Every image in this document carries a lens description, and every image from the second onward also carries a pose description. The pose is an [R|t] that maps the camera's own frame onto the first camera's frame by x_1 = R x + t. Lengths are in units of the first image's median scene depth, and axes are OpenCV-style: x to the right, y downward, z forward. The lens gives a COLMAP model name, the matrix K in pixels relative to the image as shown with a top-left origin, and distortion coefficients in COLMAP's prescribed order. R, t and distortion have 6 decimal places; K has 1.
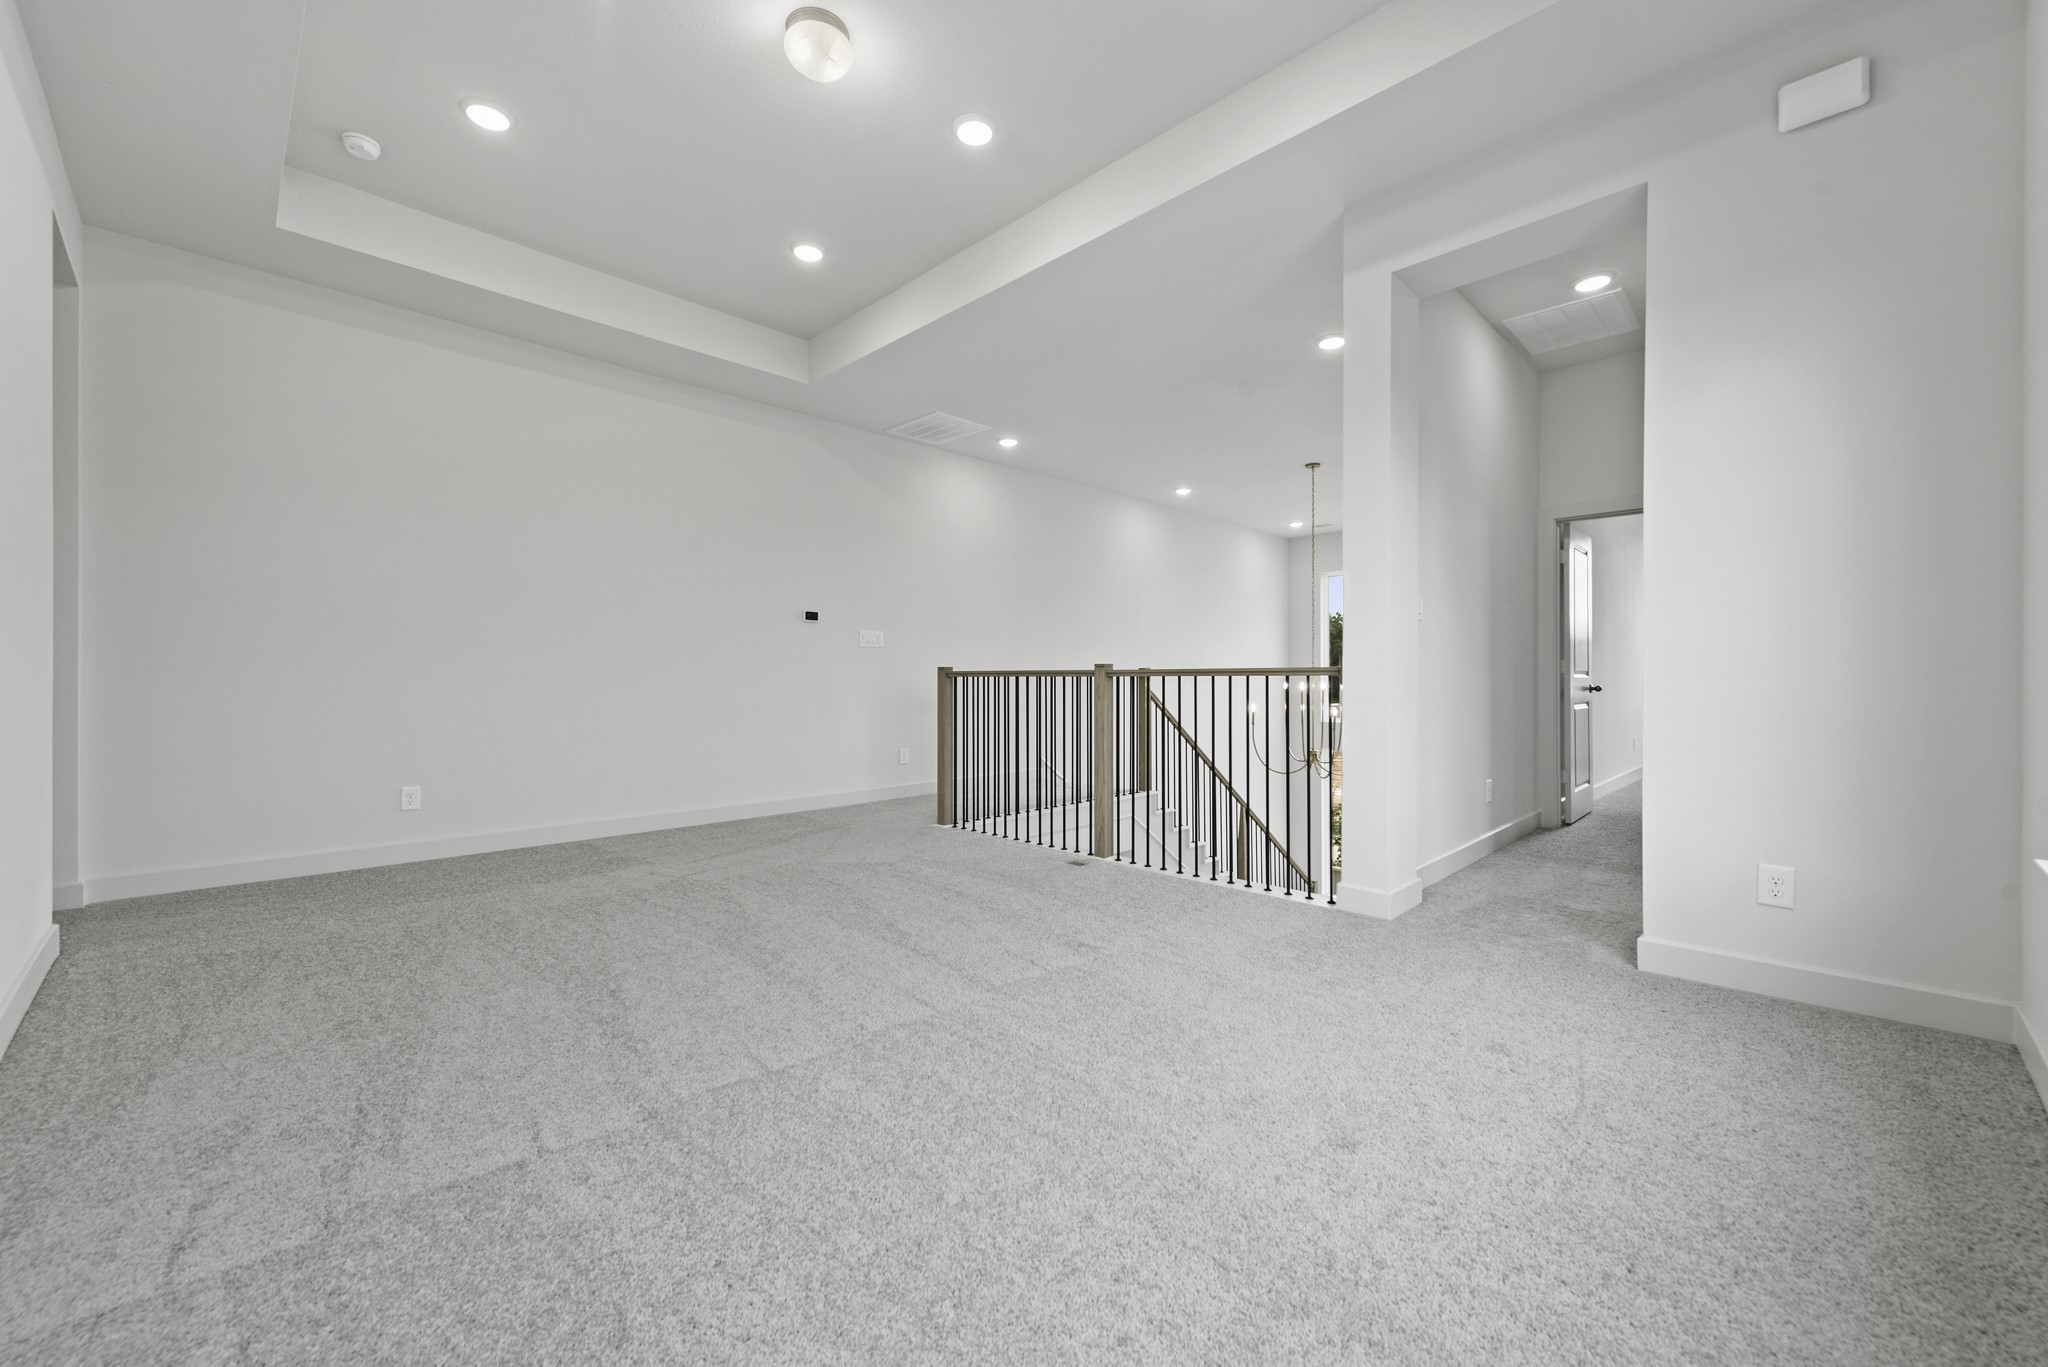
lens RADIAL K [[803.1, 0, 1028.7], [0, 803.1, 672.8], [0, 0, 1]] dist [0.013653, -0.003989]
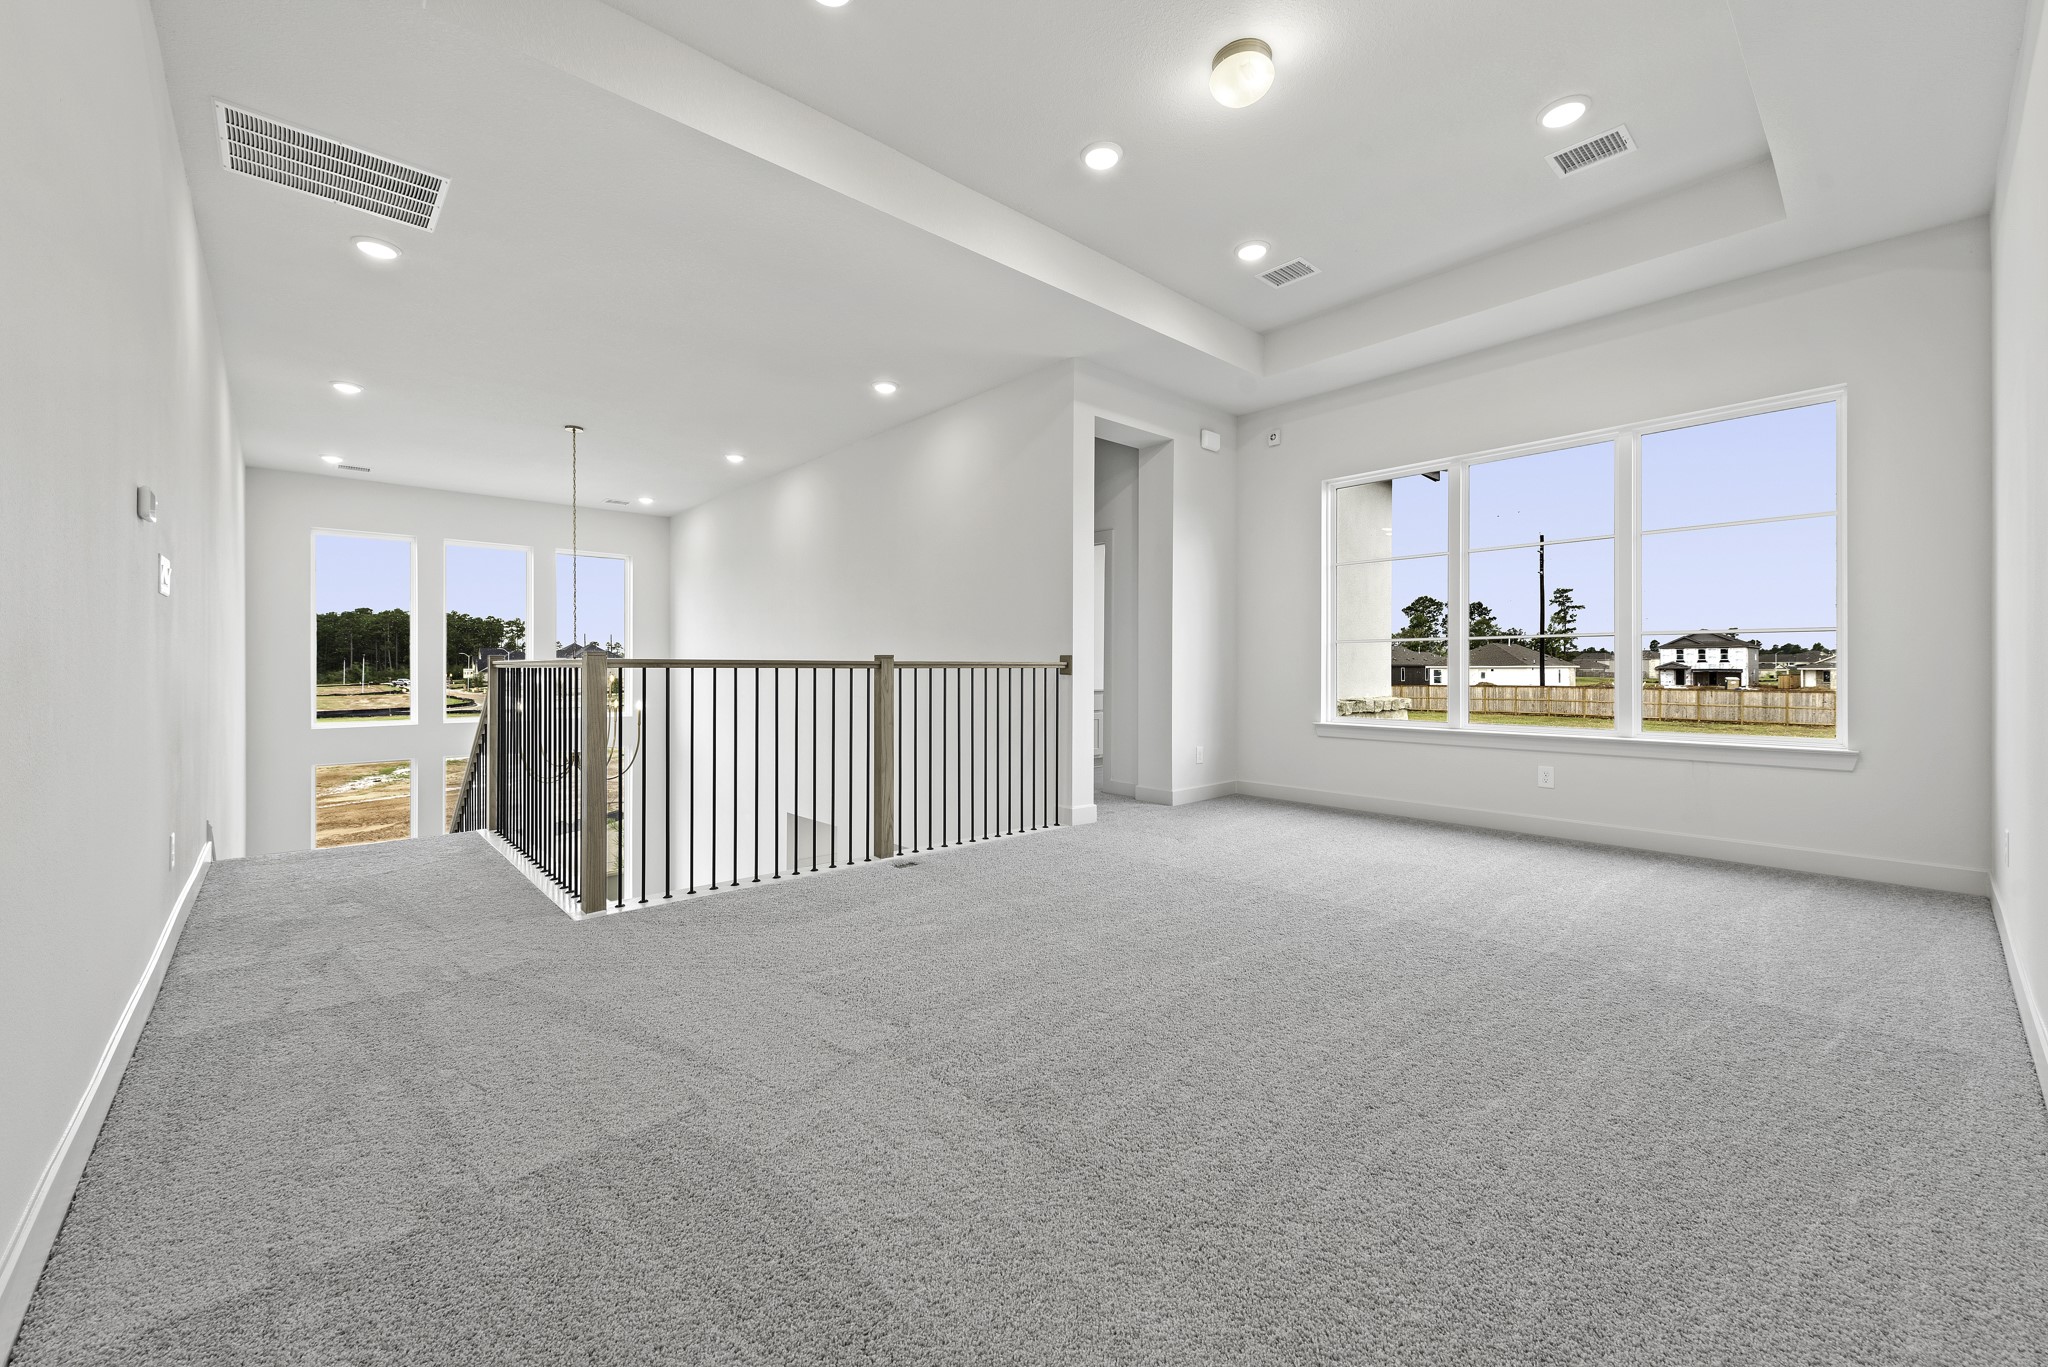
lens RADIAL K [[803.1, 0, 1028.7], [0, 803.1, 672.8], [0, 0, 1]] dist [0.013653, -0.003989]
pose [[0.058420, -0.003174, 0.998287, -0.866515], [-0.006227, 0.999974, 0.003544, 0.005645], [-0.998273, -0.006423, 0.058399, 0.780576]]
